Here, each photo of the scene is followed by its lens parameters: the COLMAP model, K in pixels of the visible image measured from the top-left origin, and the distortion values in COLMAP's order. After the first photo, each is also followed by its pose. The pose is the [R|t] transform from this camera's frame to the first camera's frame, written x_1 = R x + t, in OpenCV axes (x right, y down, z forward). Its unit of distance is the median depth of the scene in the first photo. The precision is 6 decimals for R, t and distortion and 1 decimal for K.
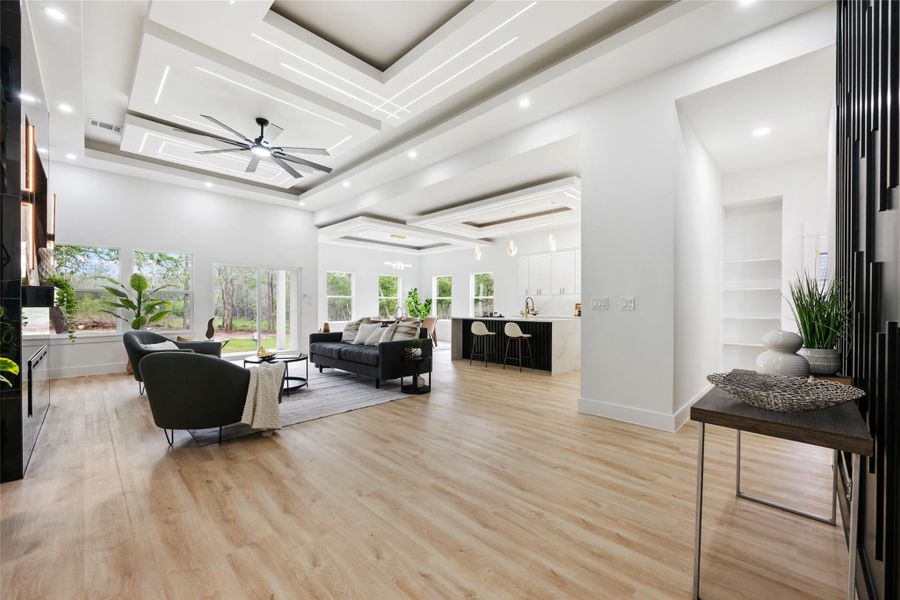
lens RADIAL K [[359.8, 0, 447.5], [0, 359.8, 303.9], [0, 0, 1]] dist [0.001402, -0.000014]
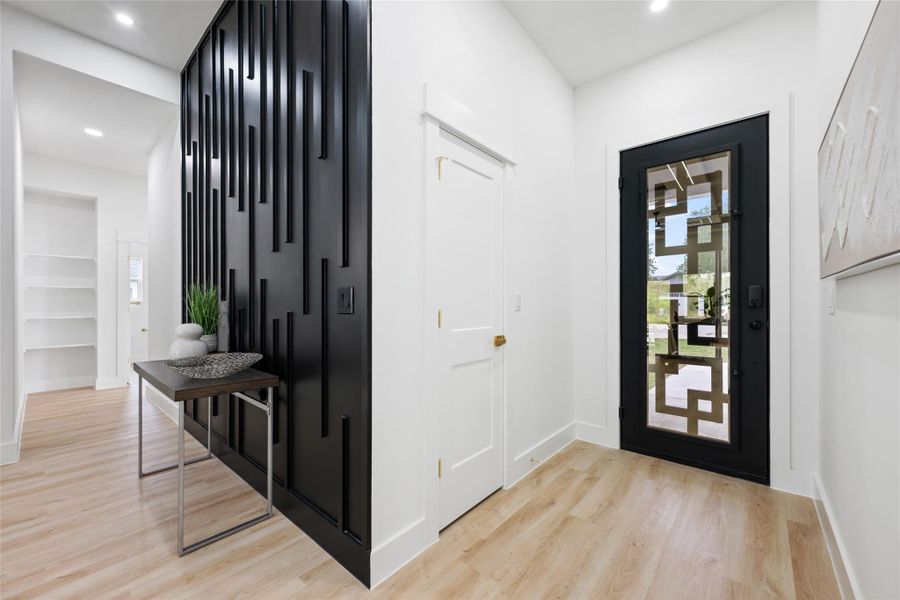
lens RADIAL K [[359.8, 0, 448.7], [0, 359.8, 303.9], [0, 0, 1]] dist [0.001402, -0.000014]
pose [[-0.058133, -0.002491, 0.998306, -0.340463], [0.000059, 0.999997, 0.002499, 0.001293], [-0.998309, 0.000204, -0.058133, 0.119662]]
